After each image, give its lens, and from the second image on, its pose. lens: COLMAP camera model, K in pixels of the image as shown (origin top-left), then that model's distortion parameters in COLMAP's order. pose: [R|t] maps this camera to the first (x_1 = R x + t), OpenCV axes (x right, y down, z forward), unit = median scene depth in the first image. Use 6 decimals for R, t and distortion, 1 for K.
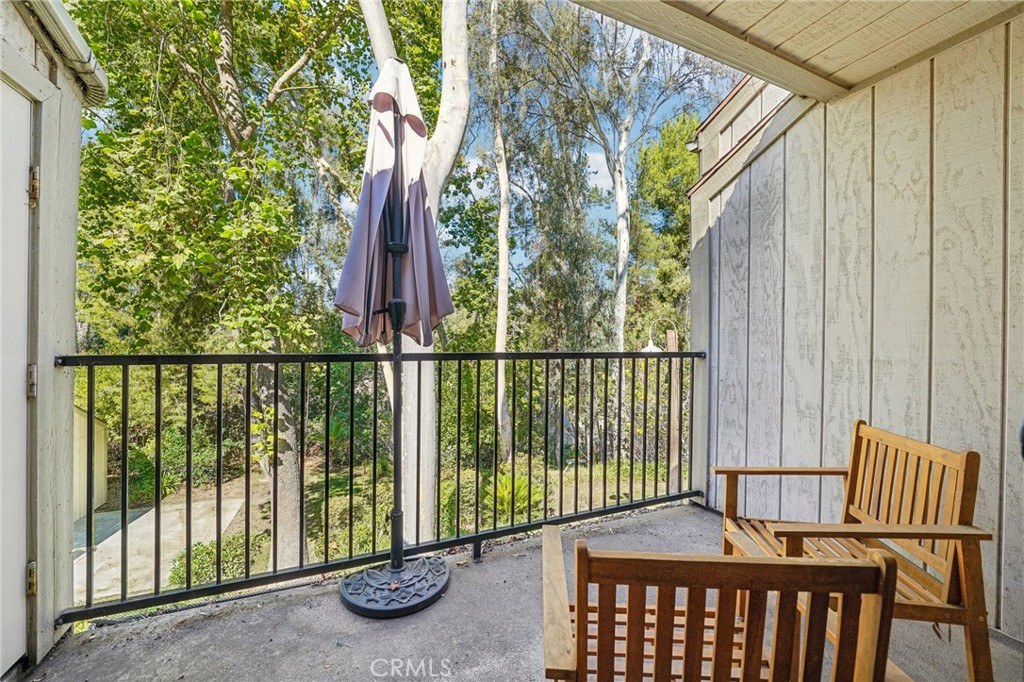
lens RADIAL K [[375.2, 0, 507.5], [0, 375.2, 344.8], [0, 0, 1]] dist [-0.015548, 0.000559]
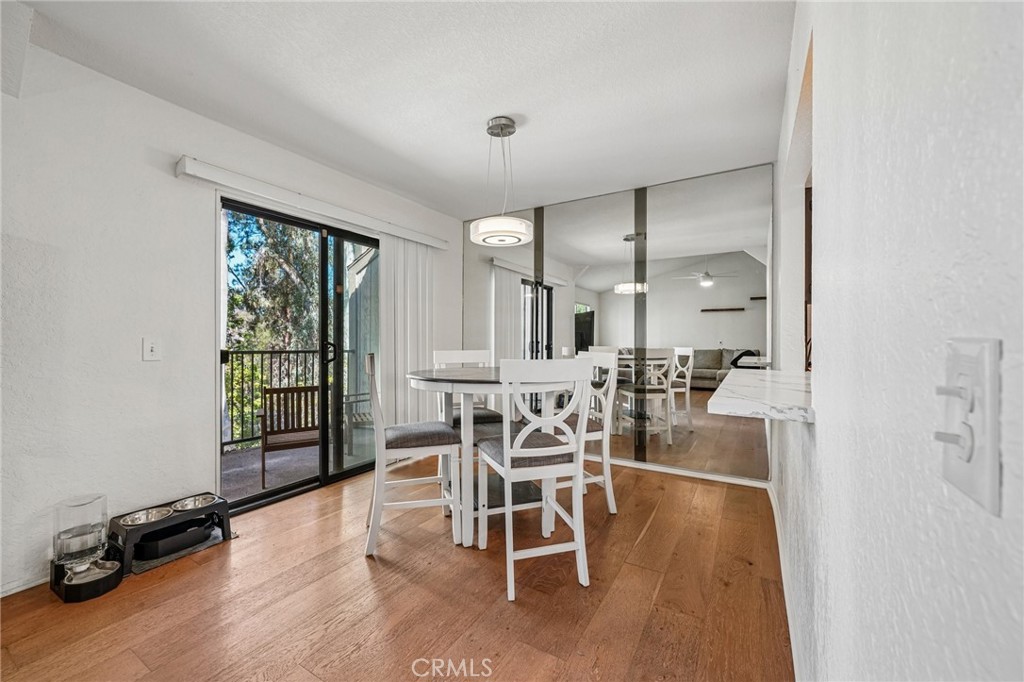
lens RADIAL K [[404.0, 0, 508.8], [0, 404.0, 343.9], [0, 0, 1]] dist [-0.001086, -0.000098]
pose [[0.813208, -0.011407, 0.581861, -0.021055], [0.023900, 0.999619, -0.013806, 0.012915], [-0.581482, 0.025133, 0.813171, -0.519473]]
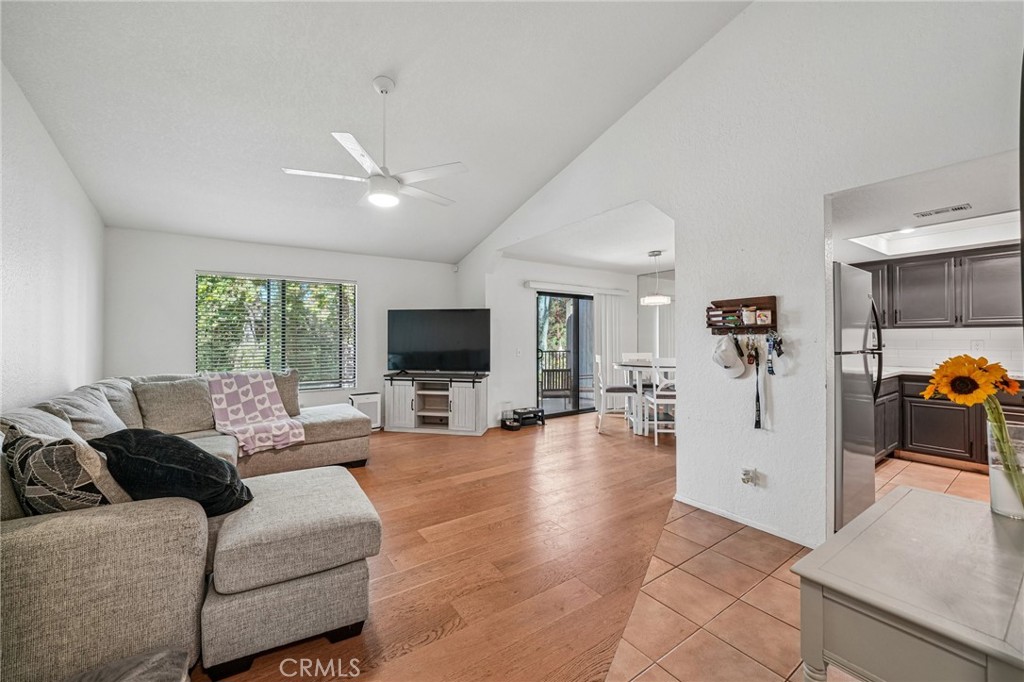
lens RADIAL K [[404.6, 0, 509.3], [0, 404.6, 334.8], [0, 0, 1]] dist [-0.002175, -0.000148]
pose [[0.980851, -0.011790, 0.194401, -0.293386], [0.018859, 0.999225, -0.034556, -0.003477], [-0.193843, 0.037561, 0.980313, -1.022231]]
